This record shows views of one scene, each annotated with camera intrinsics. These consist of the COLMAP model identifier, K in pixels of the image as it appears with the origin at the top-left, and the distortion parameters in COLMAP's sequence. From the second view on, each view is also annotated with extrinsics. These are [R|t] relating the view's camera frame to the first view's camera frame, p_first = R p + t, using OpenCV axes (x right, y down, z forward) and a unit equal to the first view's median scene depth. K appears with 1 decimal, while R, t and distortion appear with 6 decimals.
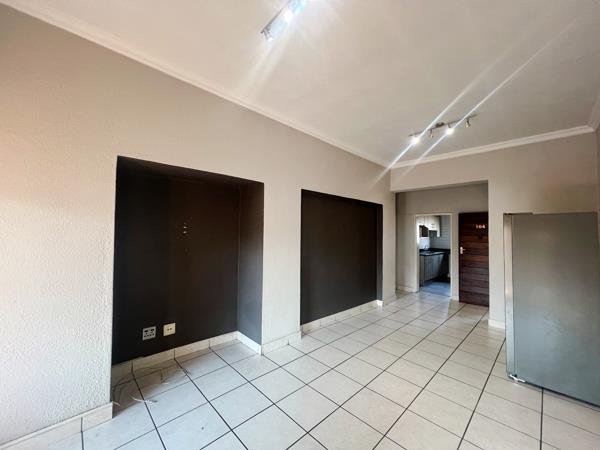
lens RADIAL K [[238.6, 0, 300.0], [0, 238.6, 225.0], [0, 0, 1]] dist [-0.001799, -0.000105]
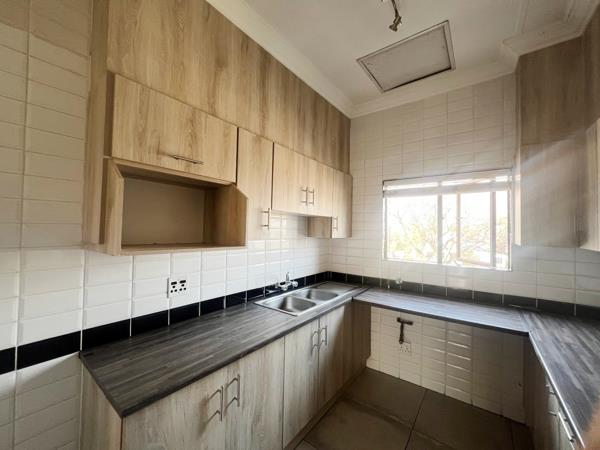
lens RADIAL K [[238.6, 0, 300.0], [0, 238.6, 225.0], [0, 0, 1]] dist [-0.001799, -0.000105]
pose [[0.988260, 0.006913, 0.152624, 1.188547], [-0.008878, 0.999886, 0.012198, 0.071007], [-0.152523, -0.013410, 0.988209, 1.714615]]
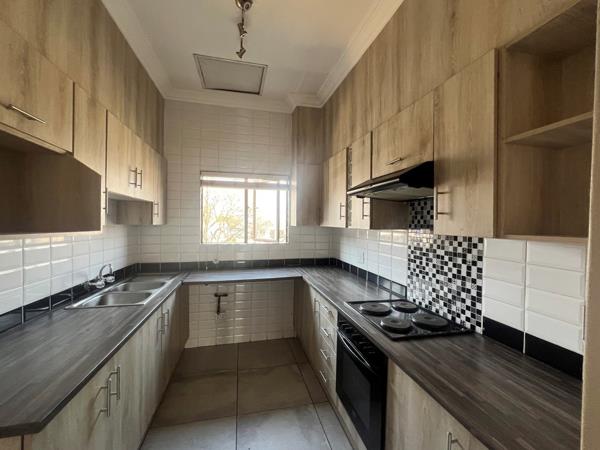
lens RADIAL K [[255.1, 0, 300.0], [0, 255.1, 225.0], [0, 0, 1]] dist [-0.000937, -0.000092]
pose [[0.509644, -0.014949, 0.860255, 0.977258], [-0.027014, 0.999078, 0.033365, 0.084757], [-0.859961, -0.040243, 0.508771, 1.686441]]
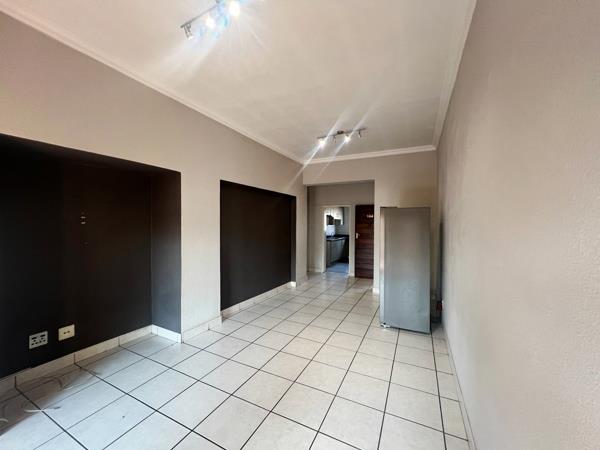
lens RADIAL K [[238.6, 0, 300.0], [0, 238.6, 225.0], [0, 0, 1]] dist [-0.001799, -0.000105]
pose [[0.942216, -0.011855, 0.334797, -0.017675], [-0.003446, 0.998978, 0.045072, -0.004539], [-0.334989, -0.043621, 0.941212, -0.093992]]
